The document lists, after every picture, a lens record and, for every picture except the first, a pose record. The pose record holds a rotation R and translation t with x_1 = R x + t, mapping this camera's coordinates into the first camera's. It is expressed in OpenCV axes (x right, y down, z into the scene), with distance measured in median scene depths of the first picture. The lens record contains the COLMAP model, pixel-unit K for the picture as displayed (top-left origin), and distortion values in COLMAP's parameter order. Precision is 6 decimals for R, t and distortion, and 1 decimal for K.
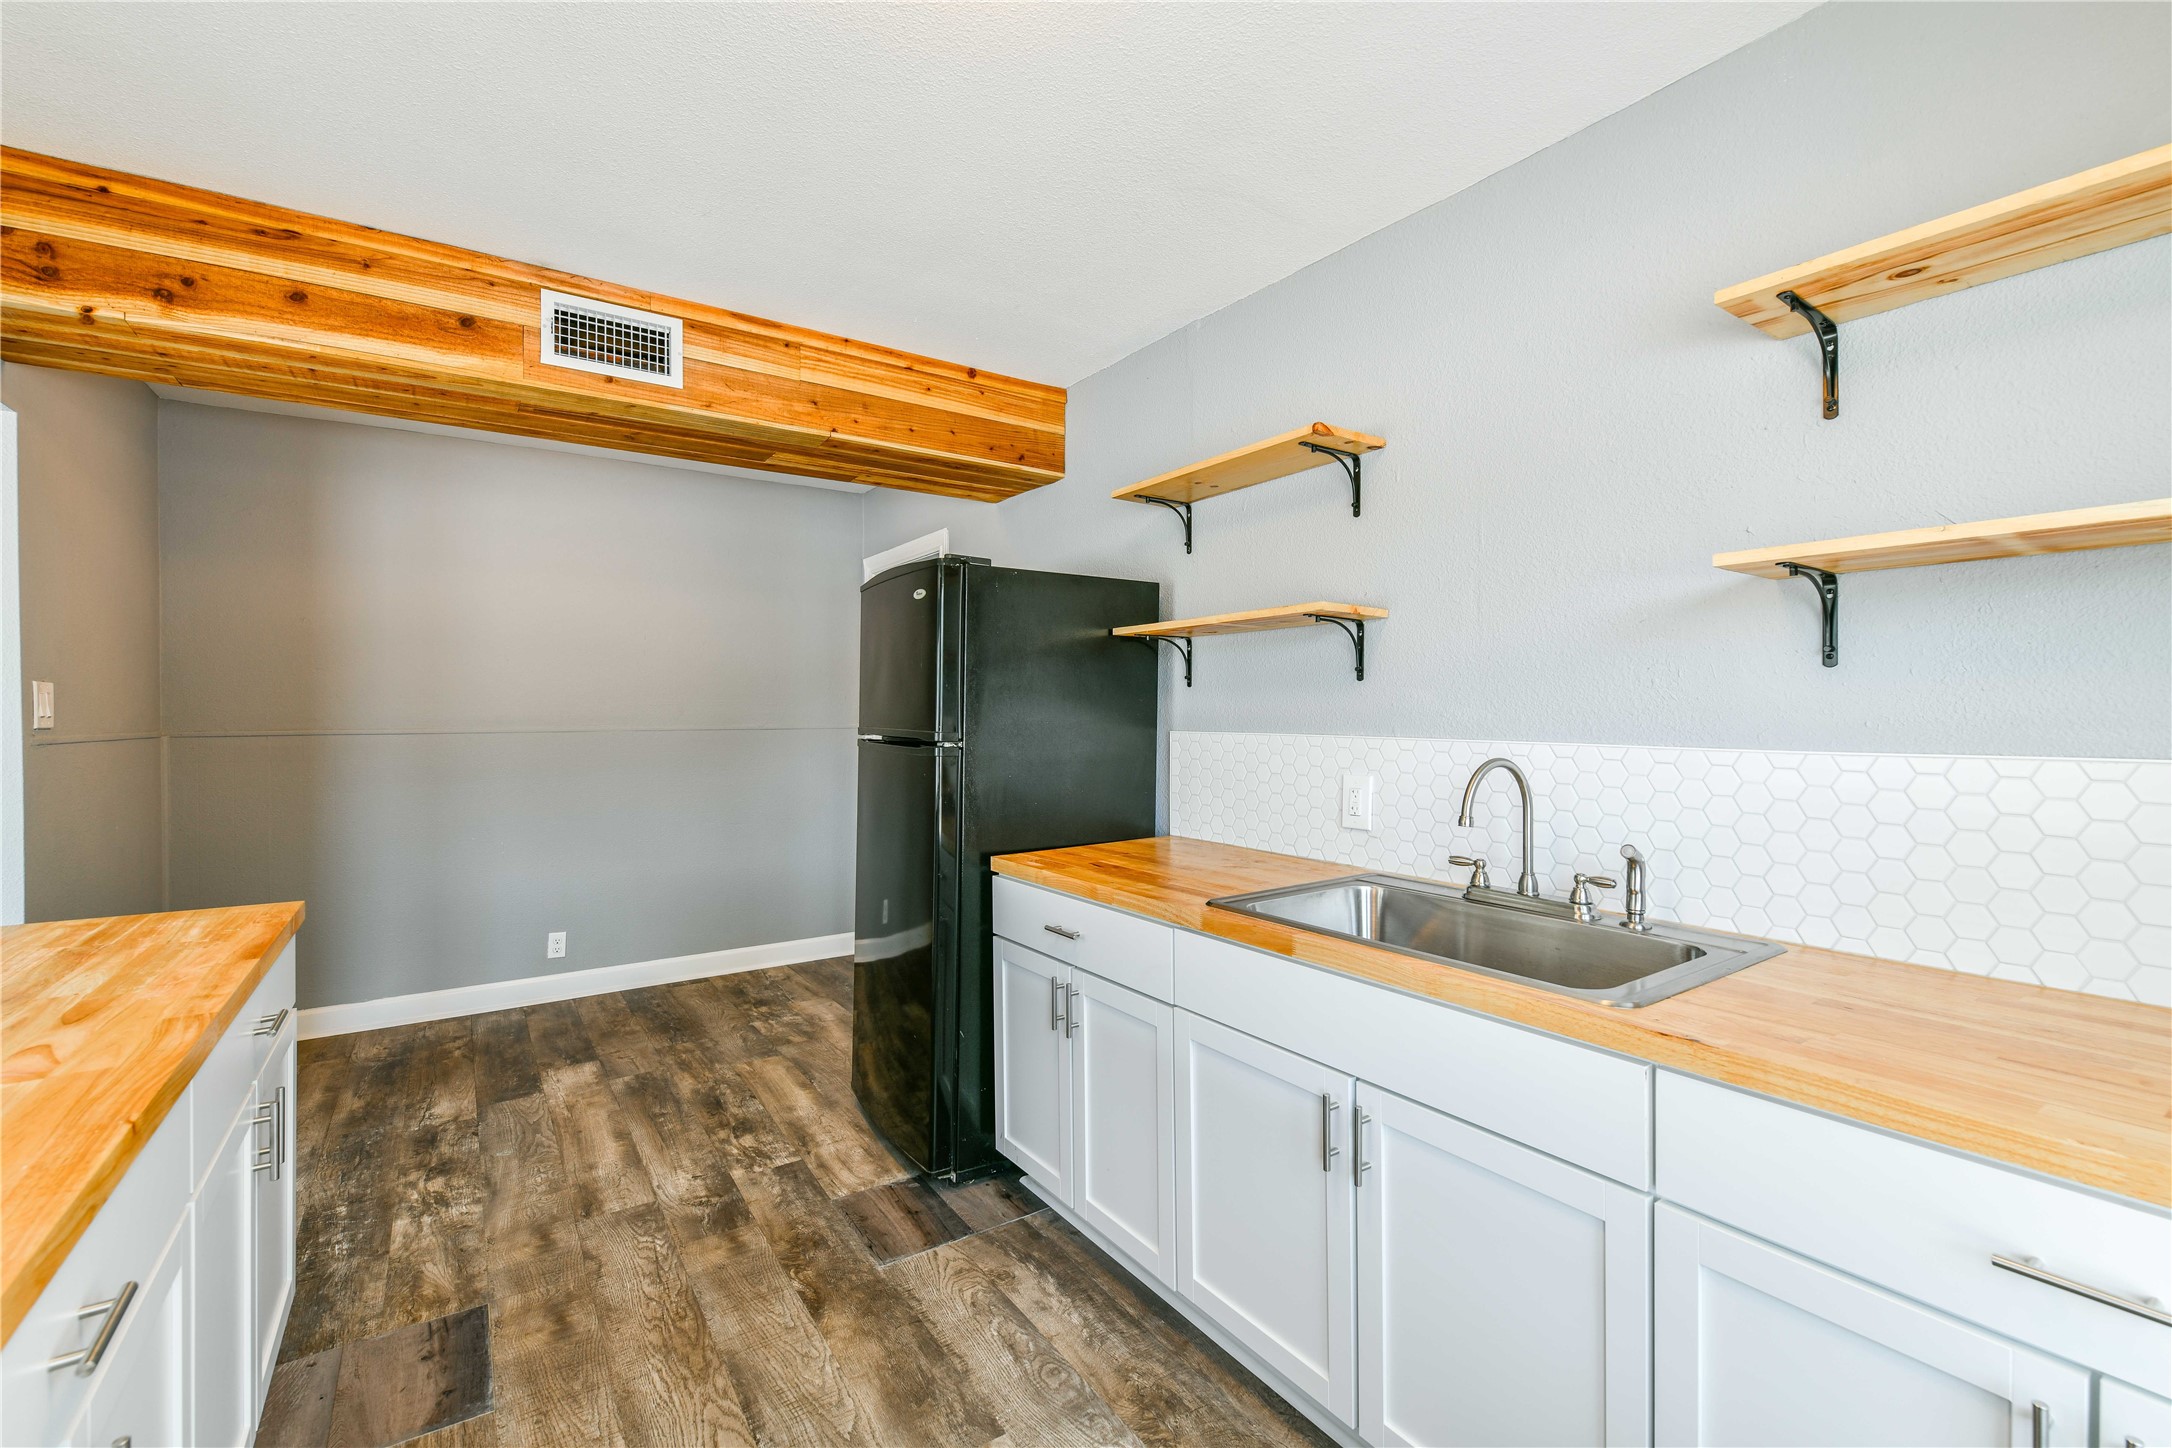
lens RADIAL K [[935.6, 0, 1110.4], [0, 935.6, 714.1], [0, 0, 1]] dist [0.014692, -0.008402]
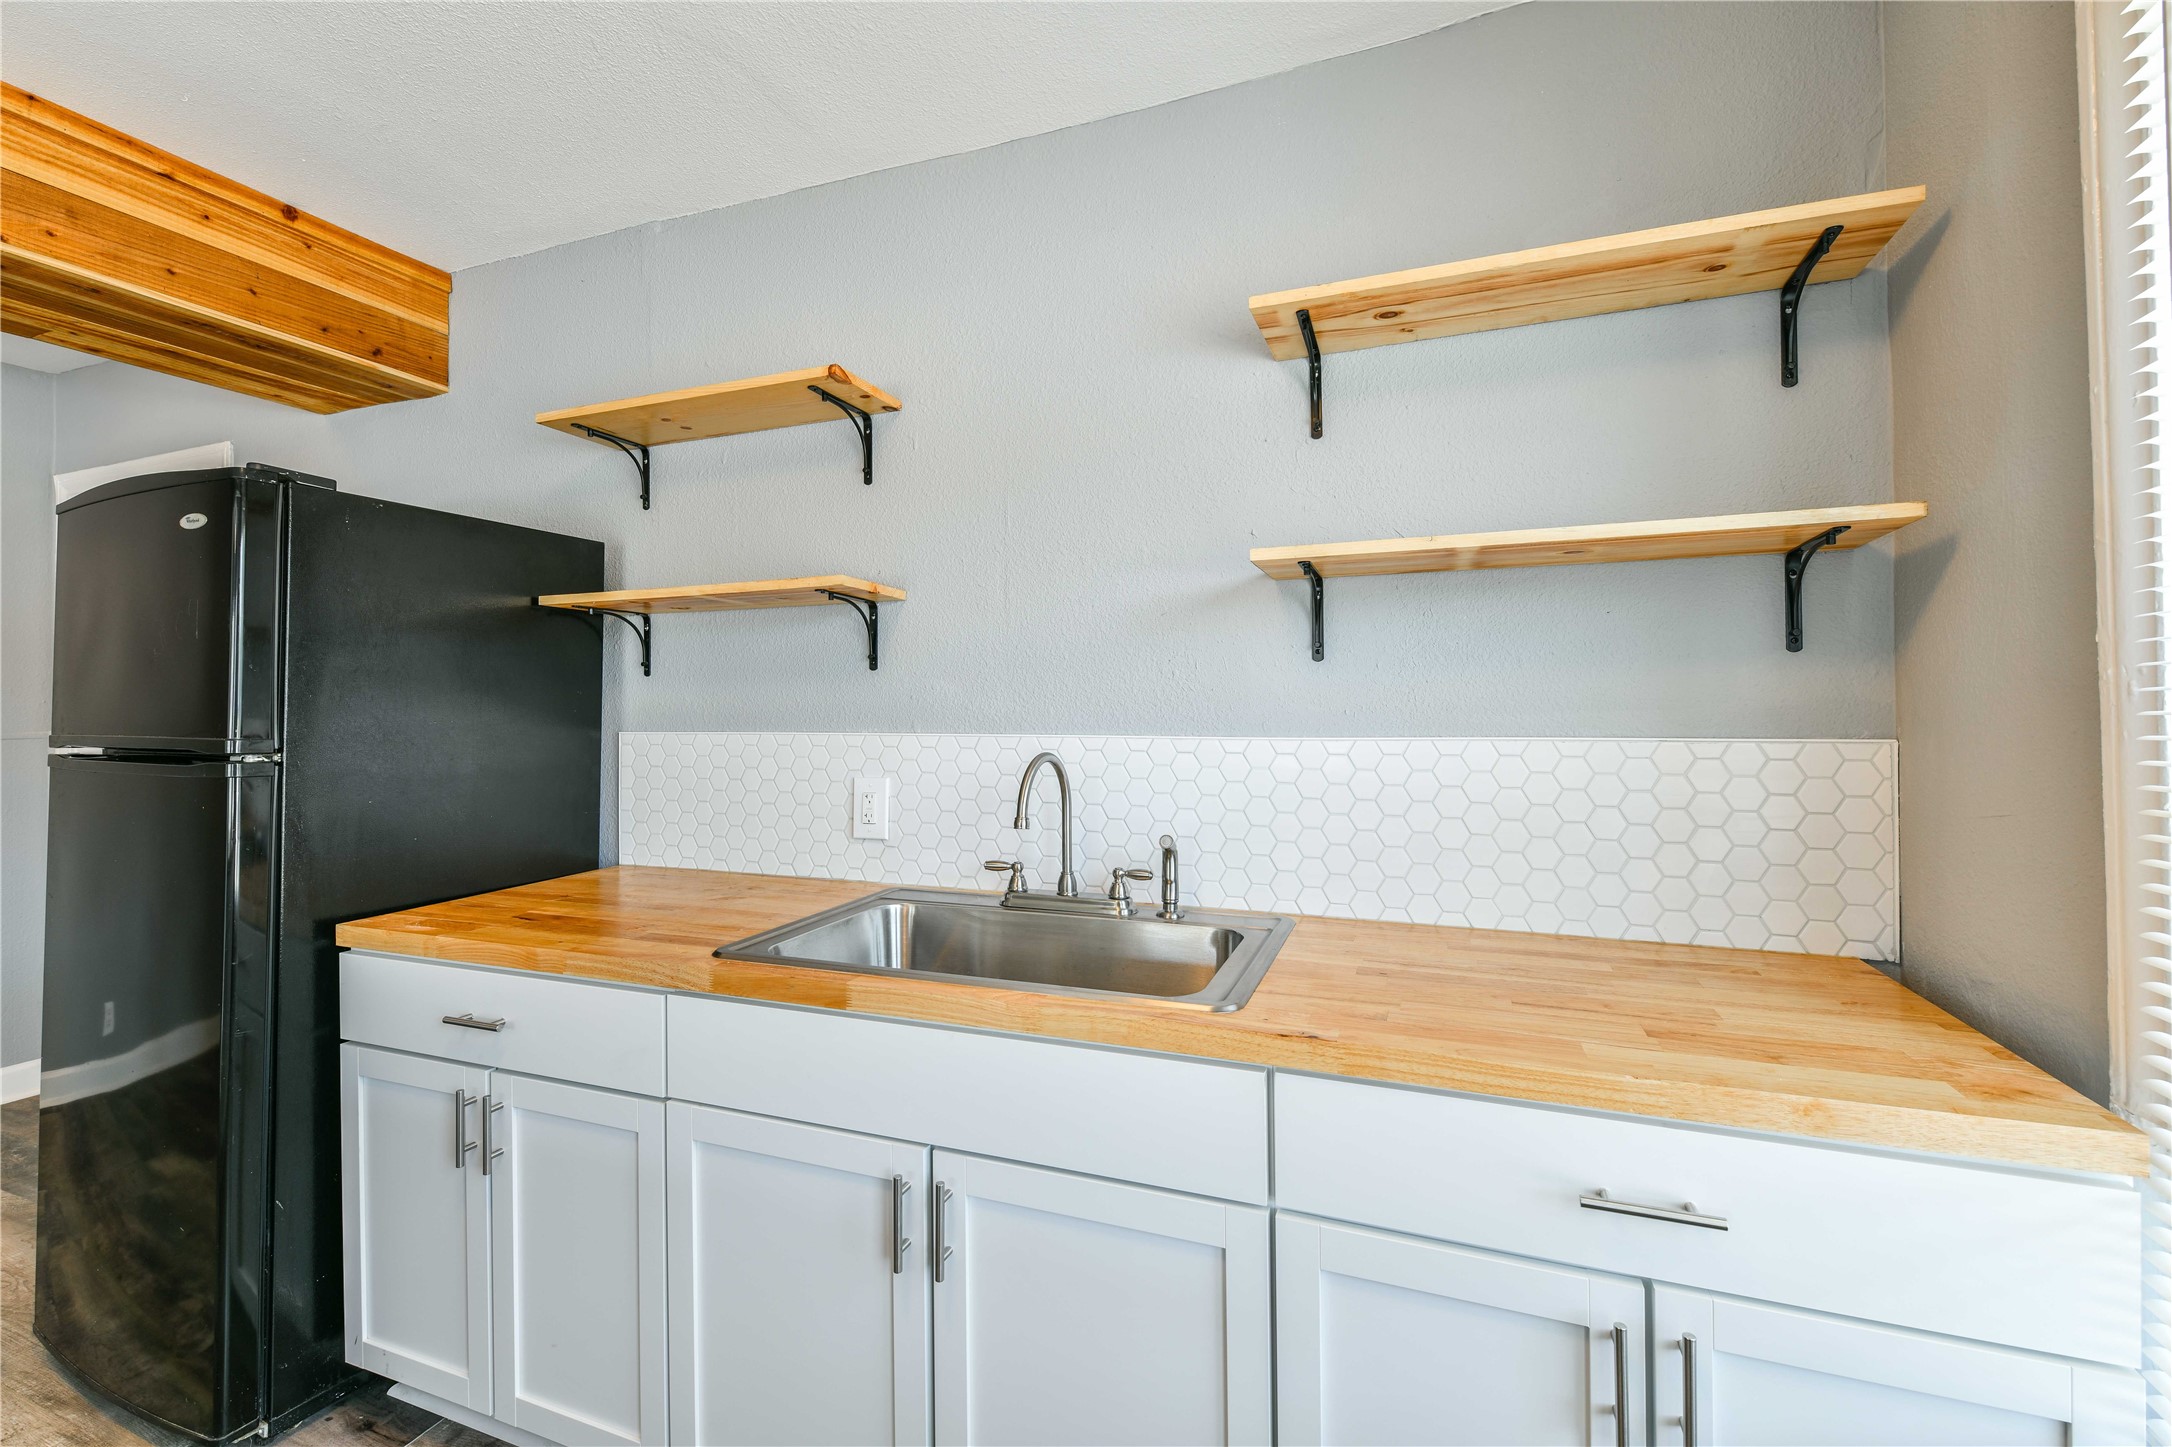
lens RADIAL K [[935.6, 0, 1074.4], [0, 935.6, 700.7], [0, 0, 1]] dist [0.014692, -0.008402]
pose [[0.839458, 0.000052, 0.543425, -0.056491], [0.007775, 0.999896, -0.012108, 0.005633], [-0.543369, 0.014389, 0.839371, 0.165953]]
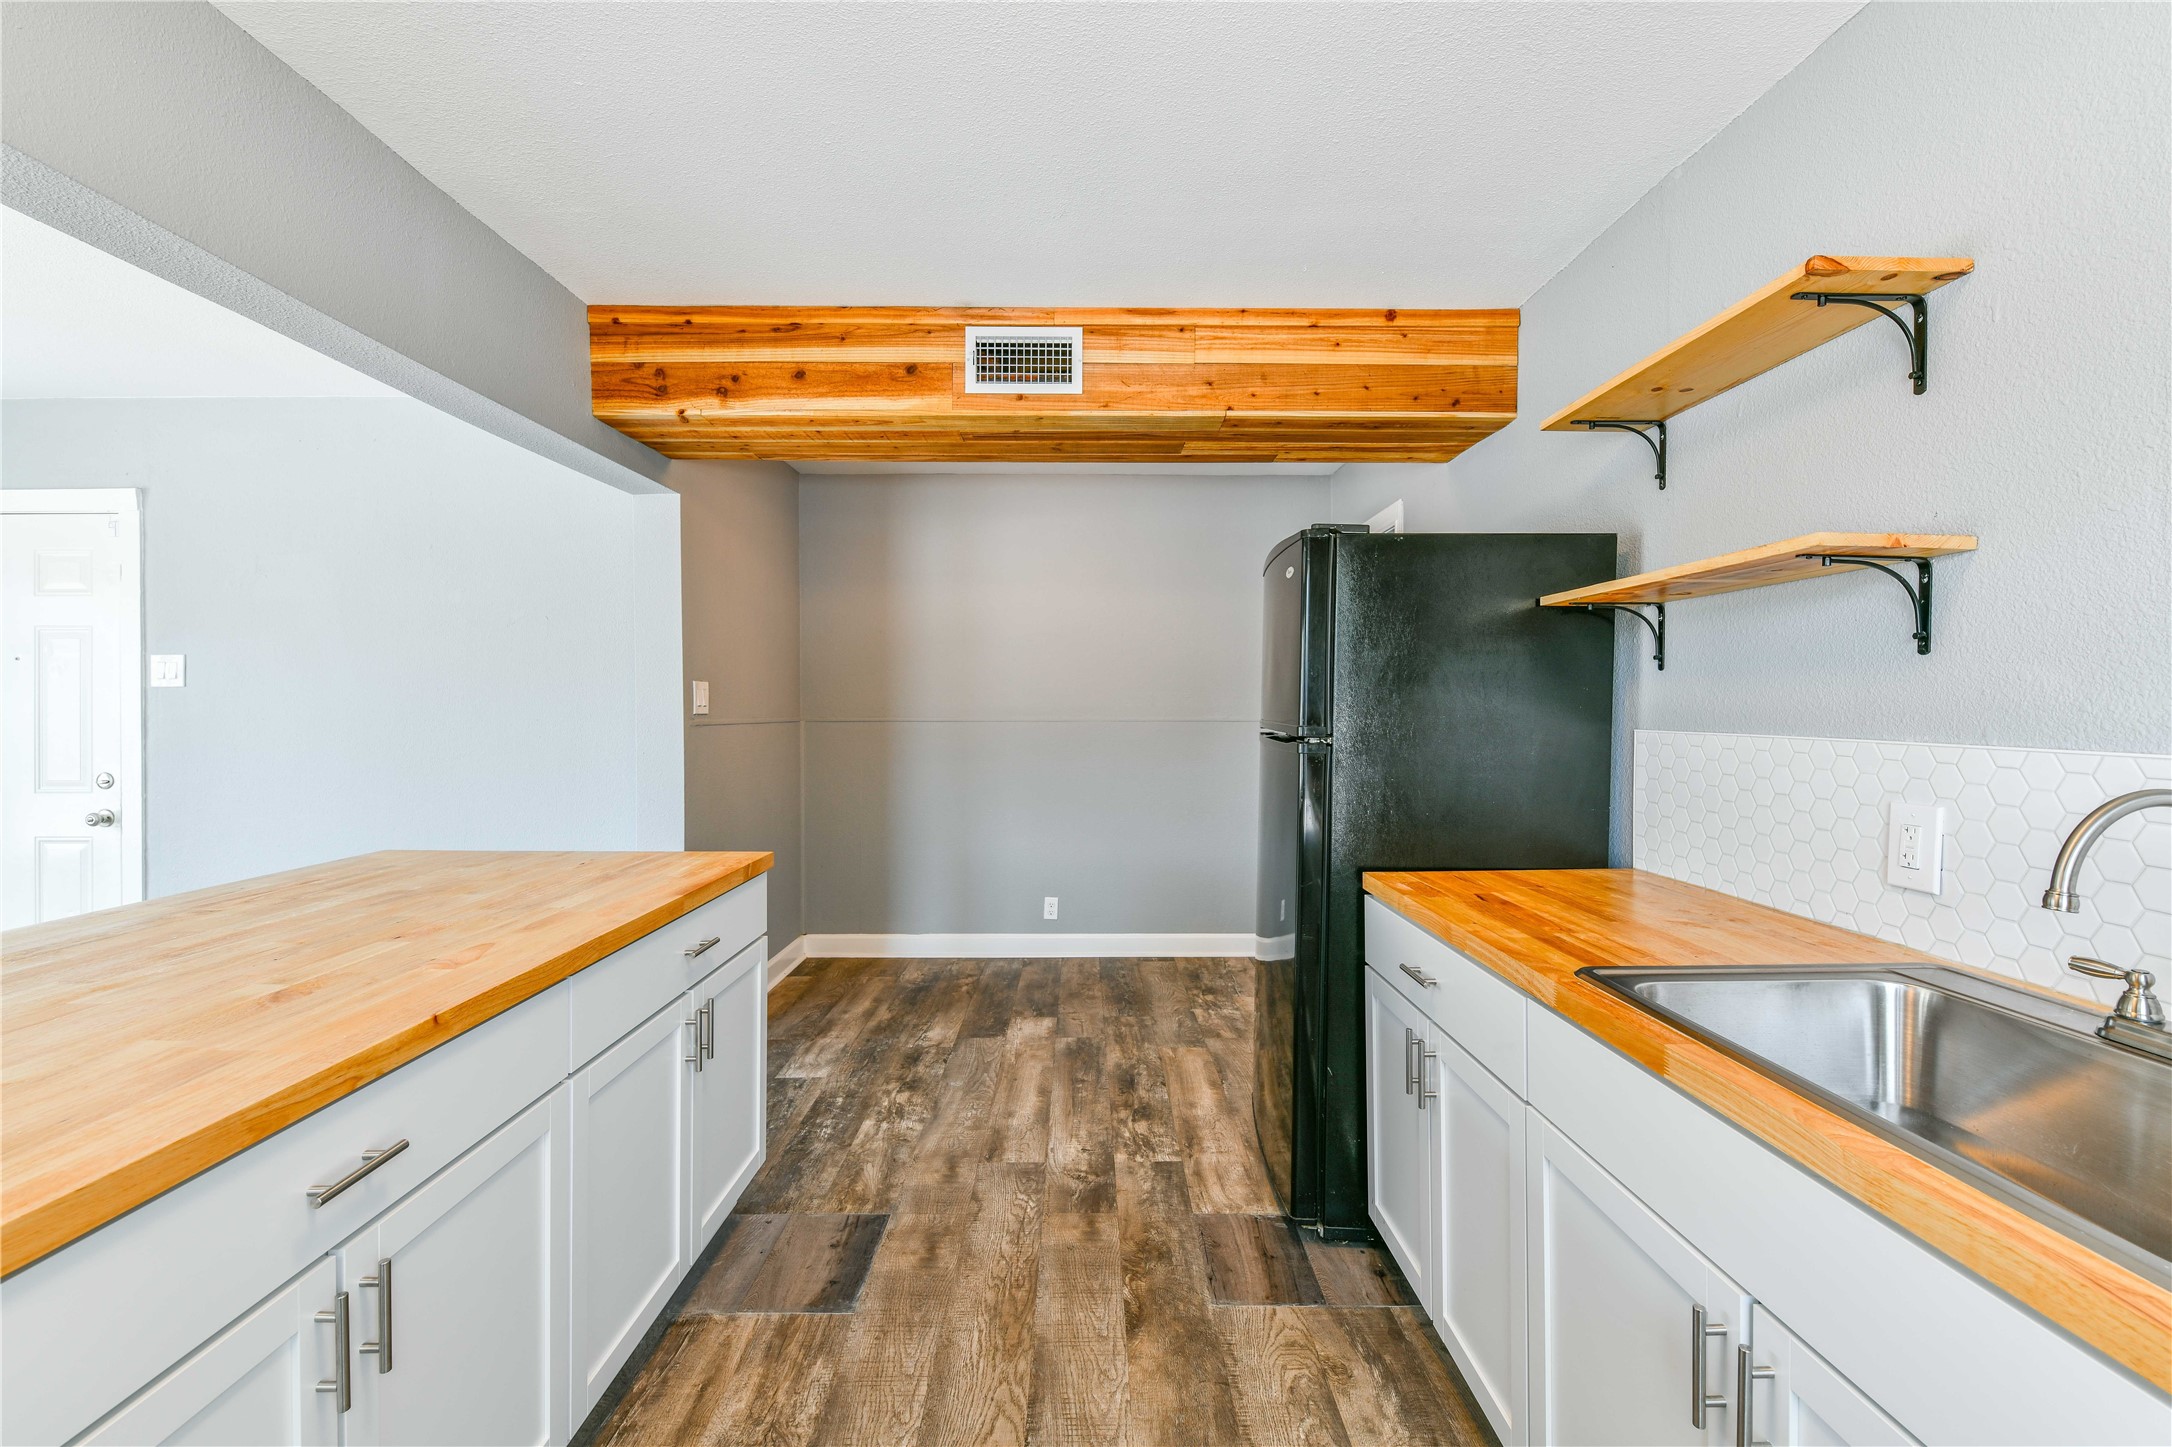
lens RADIAL K [[935.6, 0, 1105.8], [0, 935.6, 712.2], [0, 0, 1]] dist [0.014692, -0.008402]
pose [[0.824357, 0.006627, -0.566032, 0.181434], [-0.003396, 0.999971, 0.006761, 0.000919], [0.566060, -0.003651, 0.824356, 0.177808]]
